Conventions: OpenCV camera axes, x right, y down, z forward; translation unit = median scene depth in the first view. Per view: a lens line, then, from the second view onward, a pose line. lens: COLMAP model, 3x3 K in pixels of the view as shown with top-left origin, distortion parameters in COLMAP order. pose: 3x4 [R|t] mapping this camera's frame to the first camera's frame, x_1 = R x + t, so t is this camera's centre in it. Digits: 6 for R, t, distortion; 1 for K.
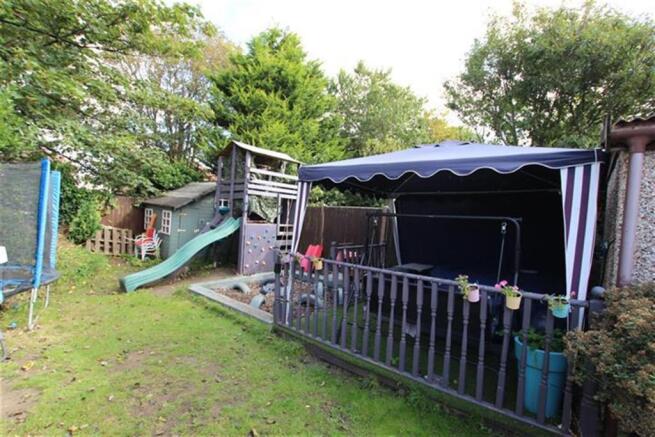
lens RADIAL K [[304.1, 0, 327.3], [0, 304.1, 226.8], [0, 0, 1]] dist [-0.029810, 0.000403]
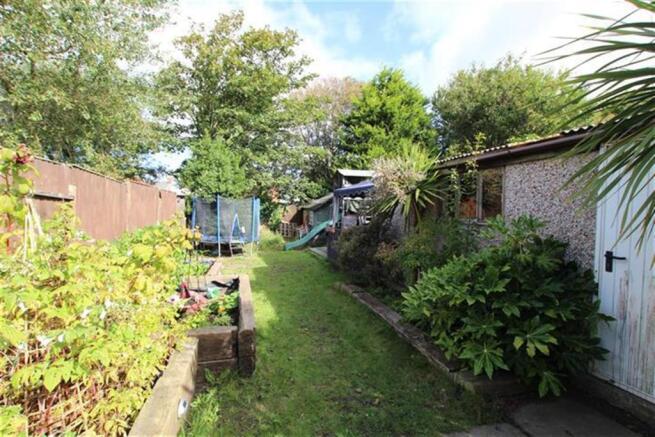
lens RADIAL K [[304.1, 0, 327.3], [0, 304.1, 226.8], [0, 0, 1]] dist [-0.029810, 0.000403]
pose [[0.846130, -0.024766, -0.532400, 0.428111], [0.032326, 0.999465, 0.004881, 0.025692], [0.531995, -0.021340, 0.846479, -0.393790]]
